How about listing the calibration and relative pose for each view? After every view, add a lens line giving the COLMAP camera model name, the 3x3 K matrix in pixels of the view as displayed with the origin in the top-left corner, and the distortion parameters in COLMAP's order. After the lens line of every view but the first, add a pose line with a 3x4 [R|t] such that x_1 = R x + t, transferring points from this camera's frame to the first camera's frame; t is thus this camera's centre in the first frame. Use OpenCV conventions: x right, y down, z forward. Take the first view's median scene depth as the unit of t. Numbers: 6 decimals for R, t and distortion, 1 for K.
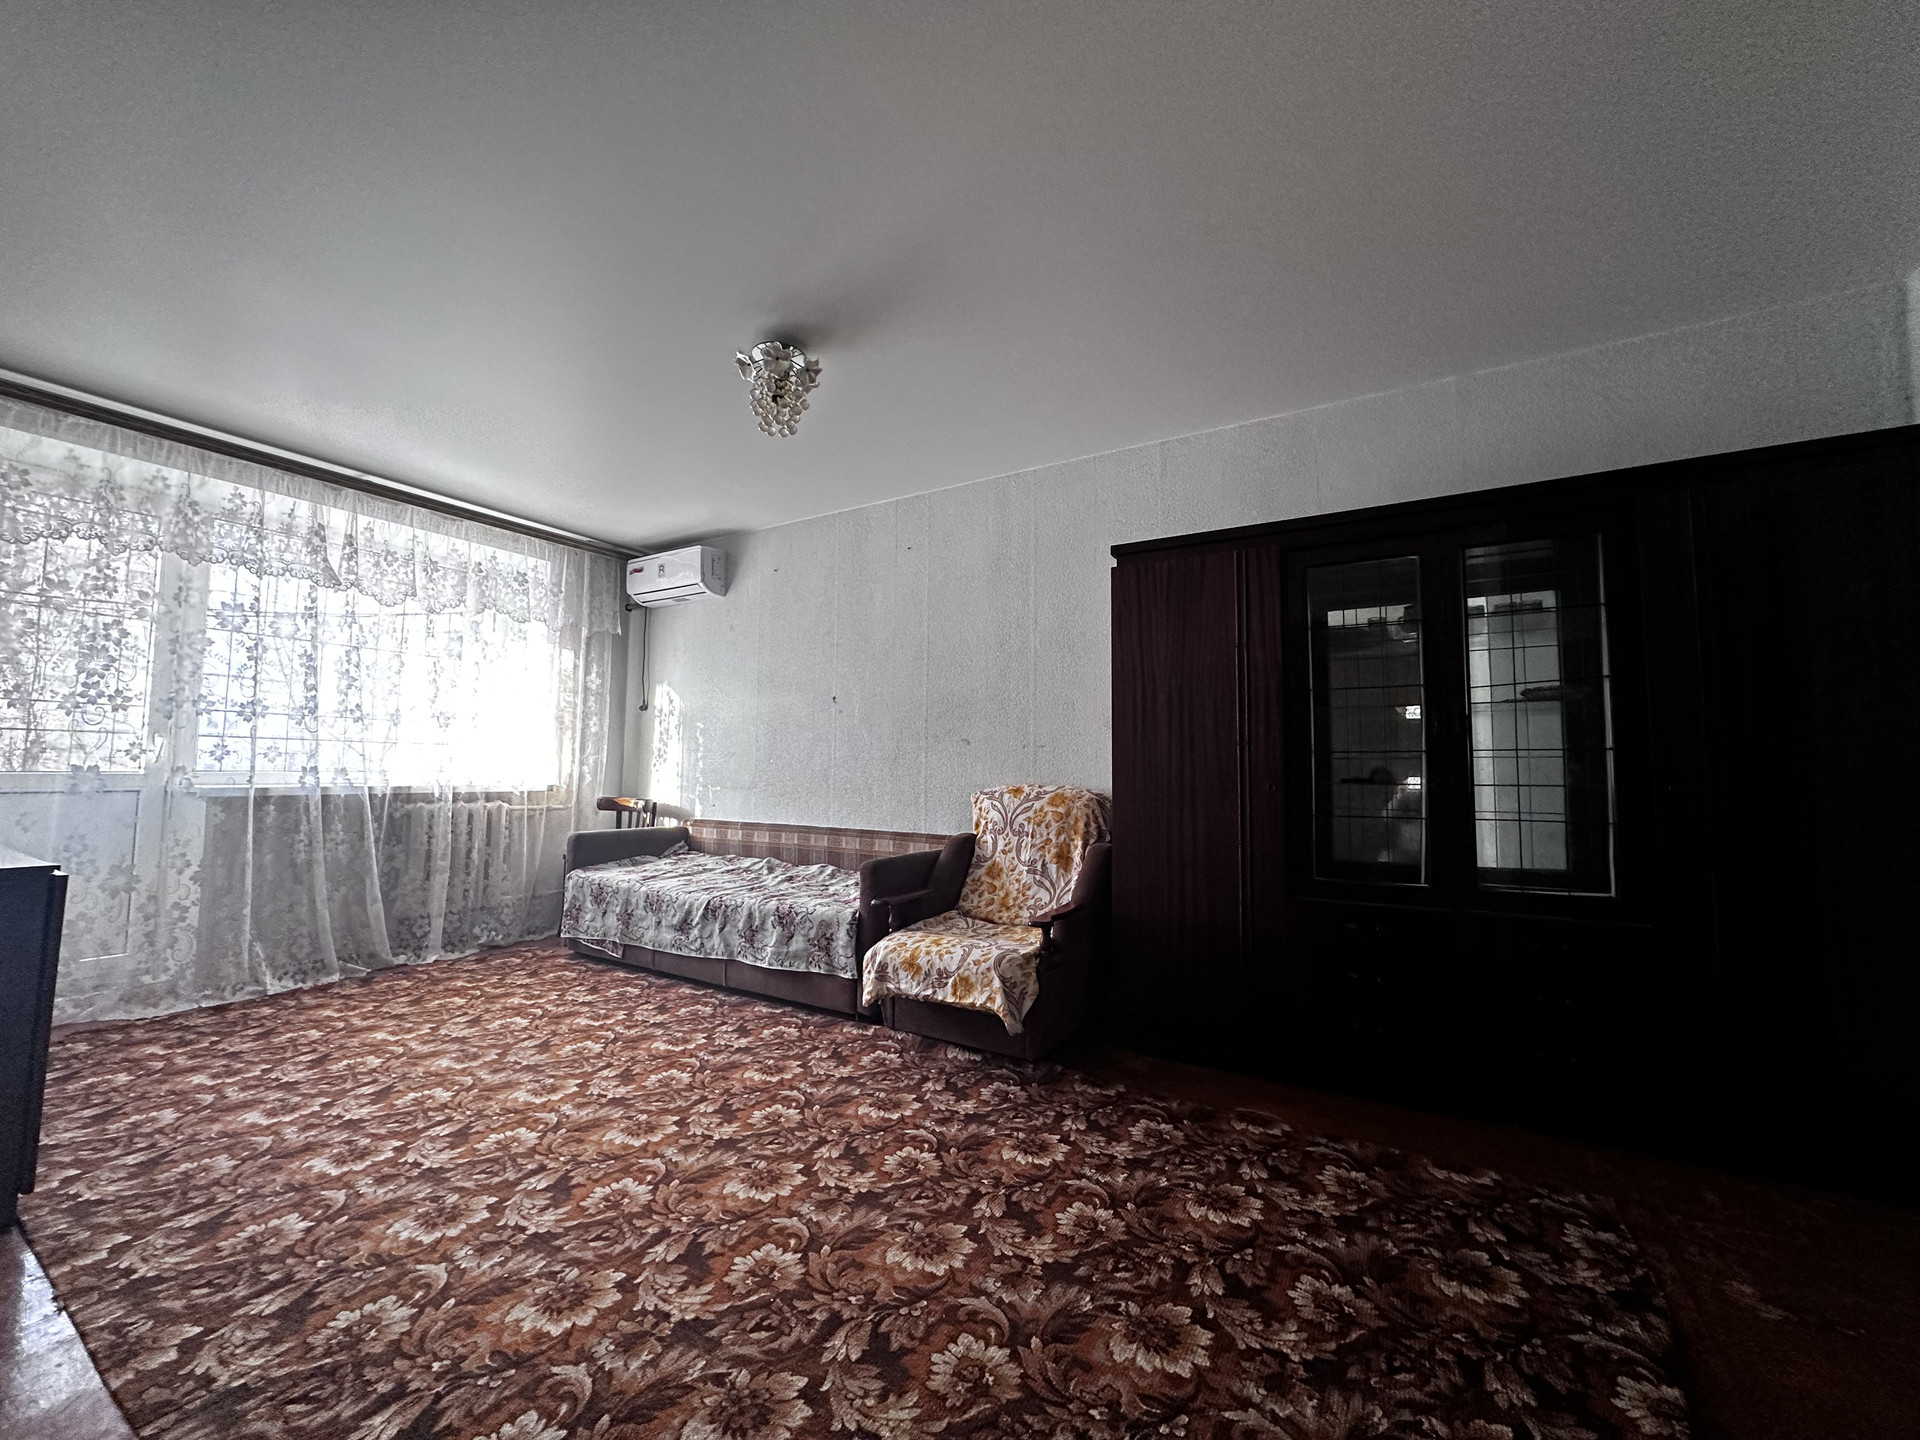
lens RADIAL K [[761.0, 0, 960.0], [0, 761.0, 720.0], [0, 0, 1]] dist [-0.001795, 0.000430]
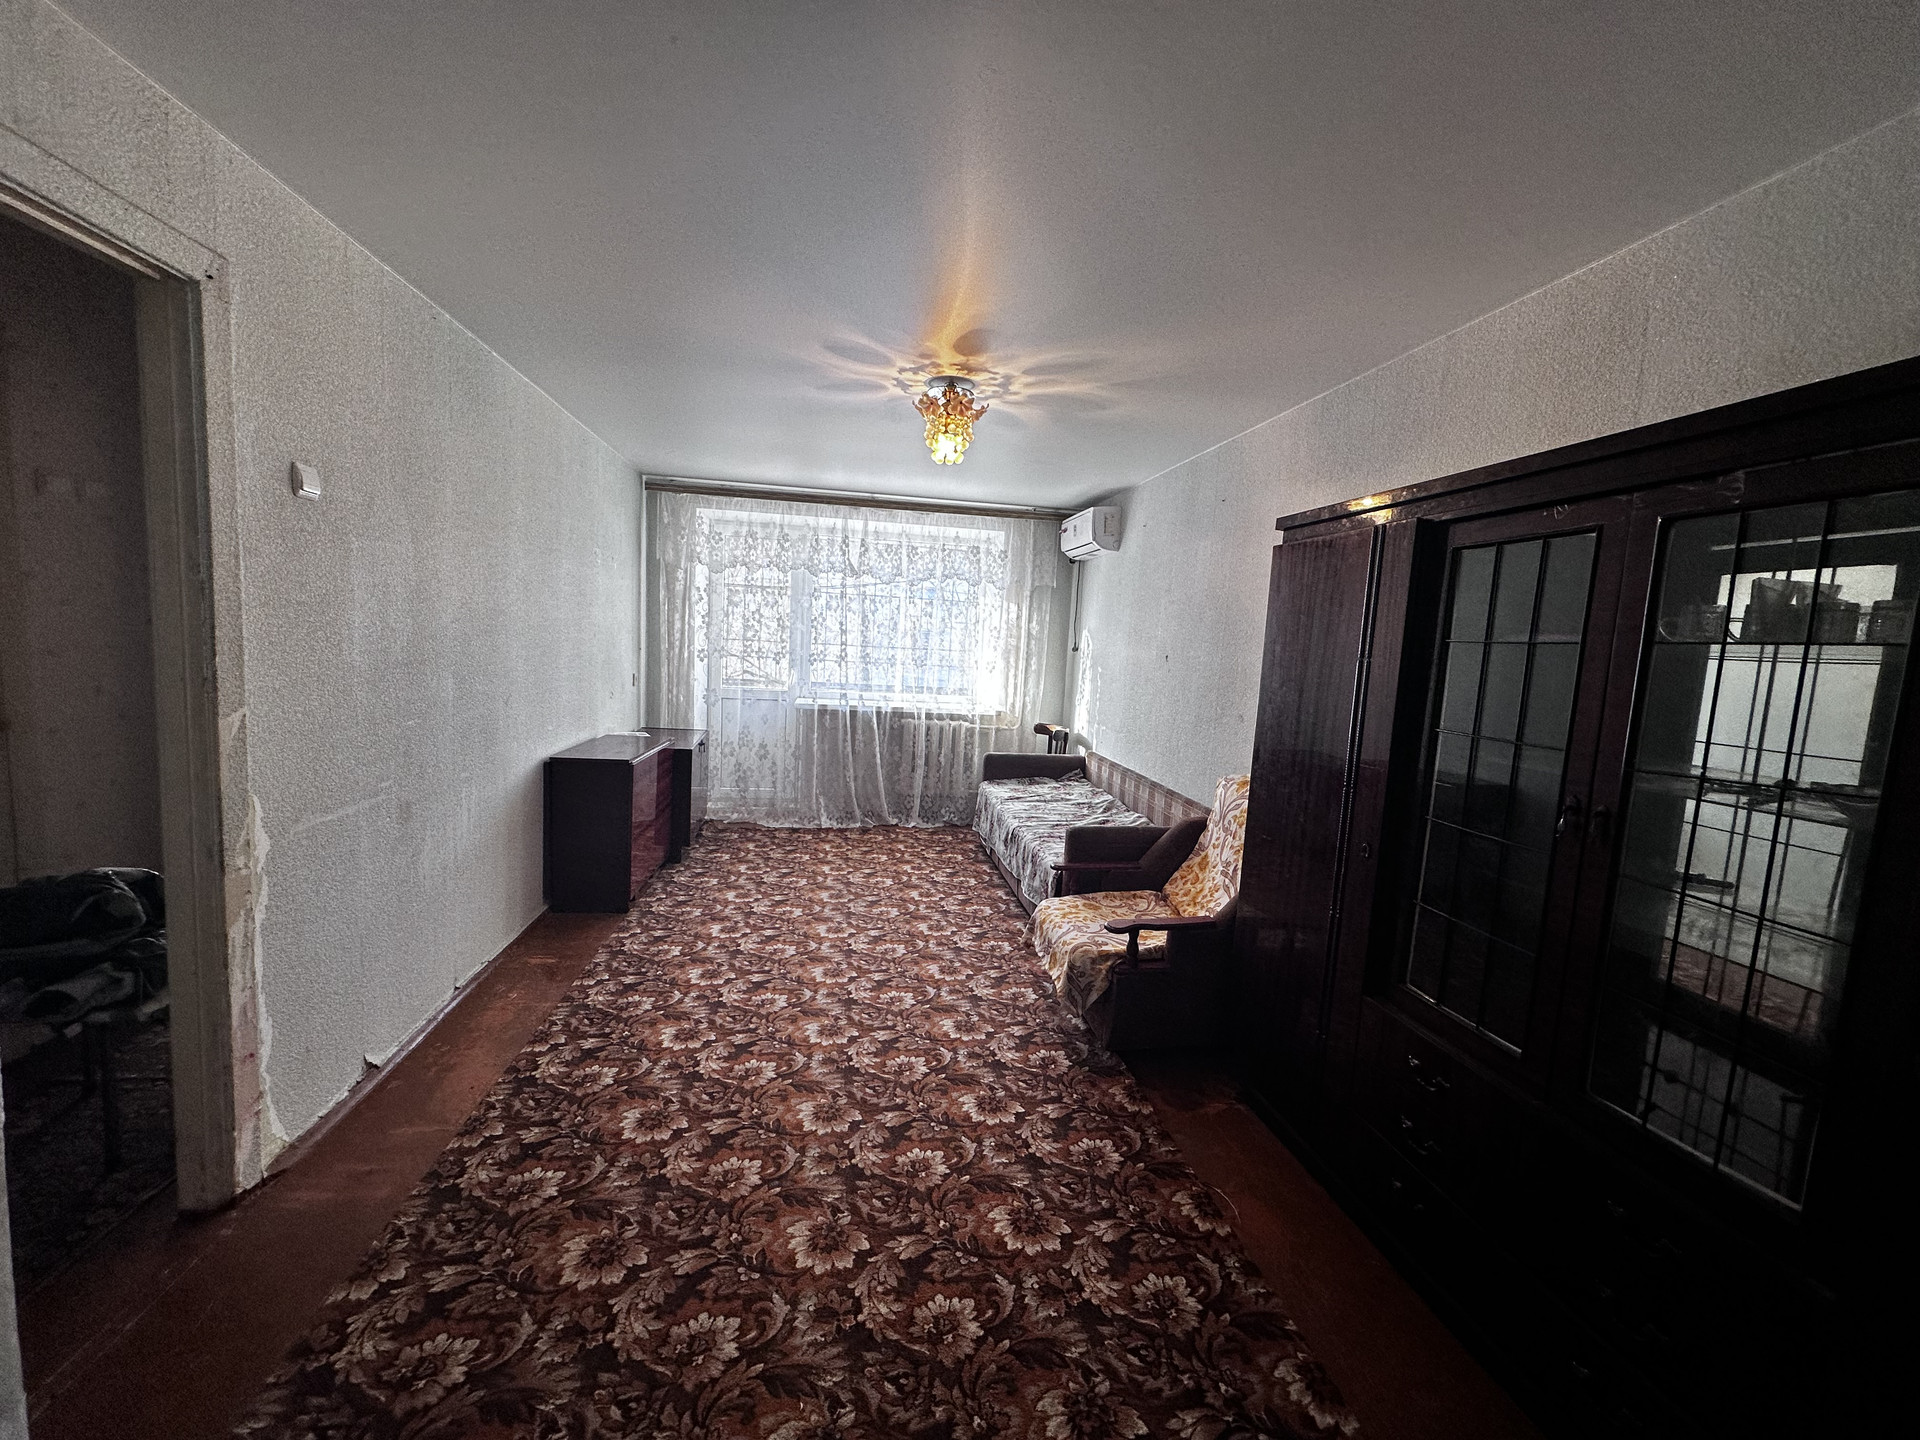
lens RADIAL K [[761.0, 0, 960.0], [0, 761.0, 720.0], [0, 0, 1]] dist [-0.001795, 0.000430]
pose [[0.650494, 0.105036, -0.752214, 0.675110], [0.005943, 0.989657, 0.143330, -0.146057], [0.759488, -0.097706, 0.643142, 0.208221]]
